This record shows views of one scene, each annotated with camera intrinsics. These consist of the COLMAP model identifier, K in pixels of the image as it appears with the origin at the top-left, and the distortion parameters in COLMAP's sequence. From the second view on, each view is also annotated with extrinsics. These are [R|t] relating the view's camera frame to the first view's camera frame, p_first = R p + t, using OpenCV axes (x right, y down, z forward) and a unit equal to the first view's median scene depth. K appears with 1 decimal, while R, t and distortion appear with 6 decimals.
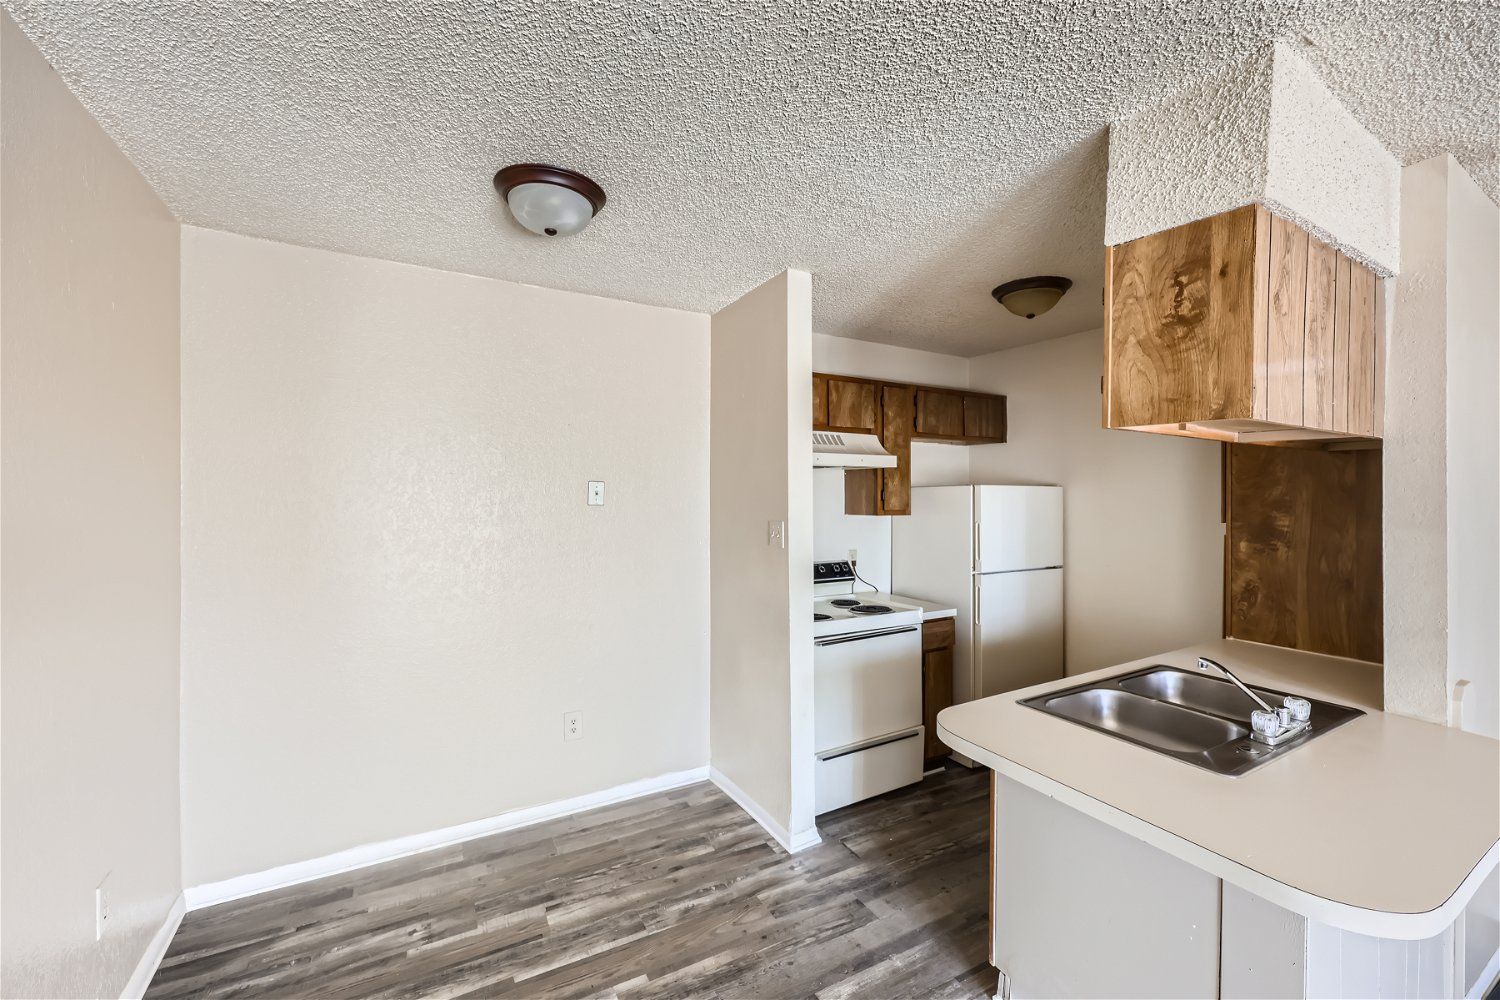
lens RADIAL K [[605.2, 0, 741.0], [0, 605.2, 497.3], [0, 0, 1]] dist [0.000465, 0.000045]
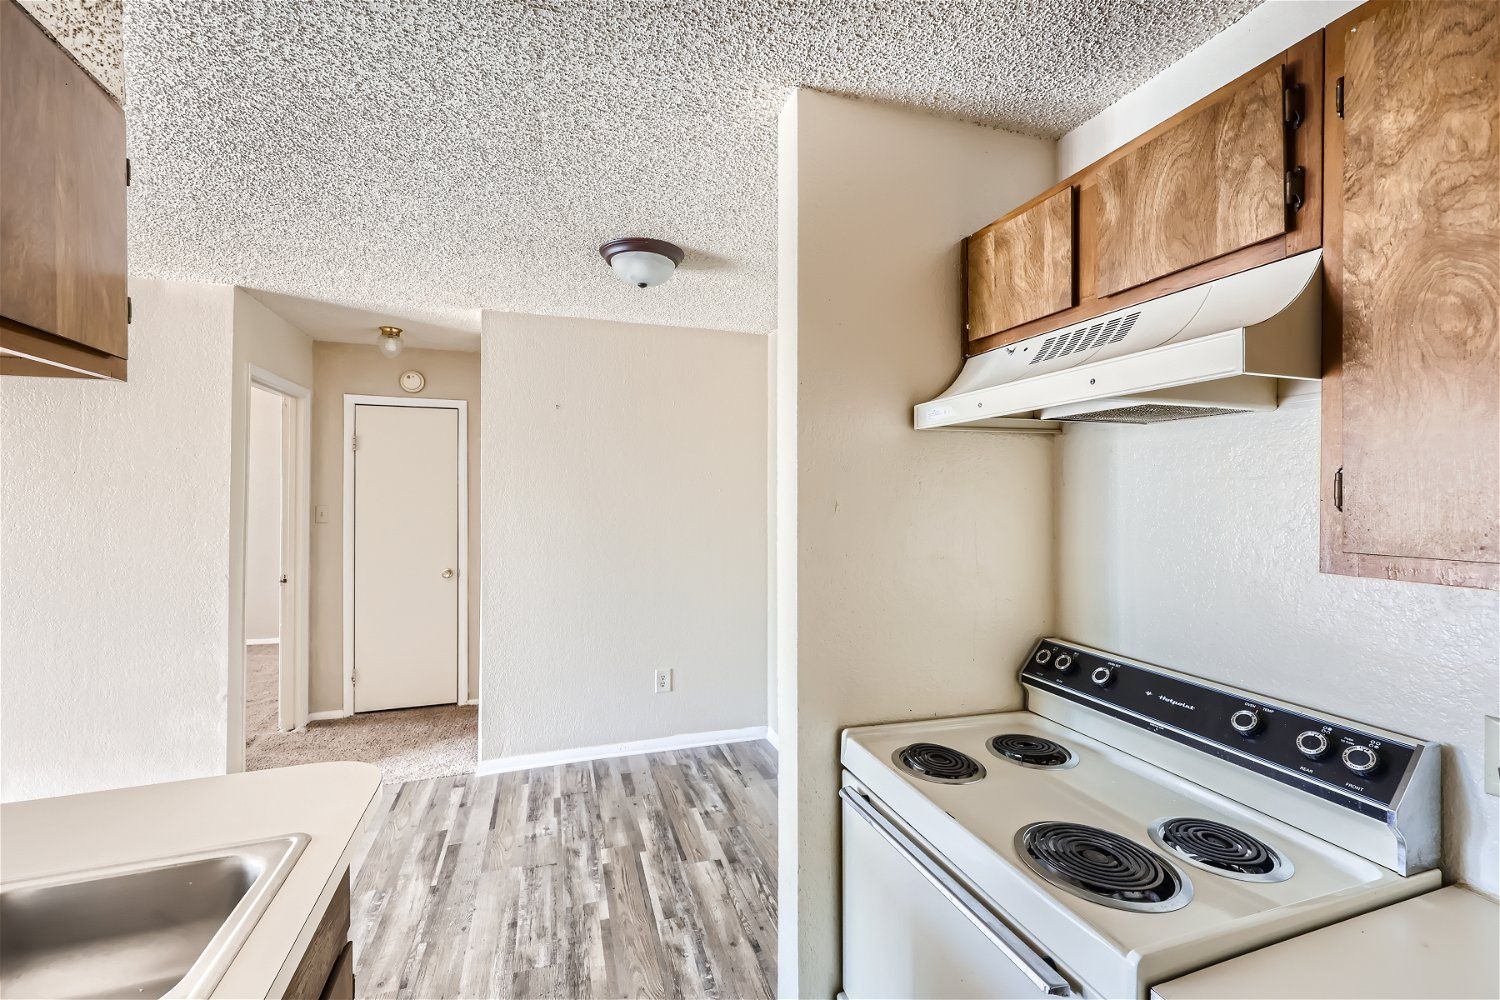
lens RADIAL K [[605.2, 0, 741.0], [0, 605.2, 497.3], [0, 0, 1]] dist [0.000465, 0.000045]
pose [[-0.181104, 0.002045, -0.983462, 0.807672], [-0.005565, 0.999980, 0.003104, -0.001419], [0.983448, 0.006035, -0.181089, 1.284642]]
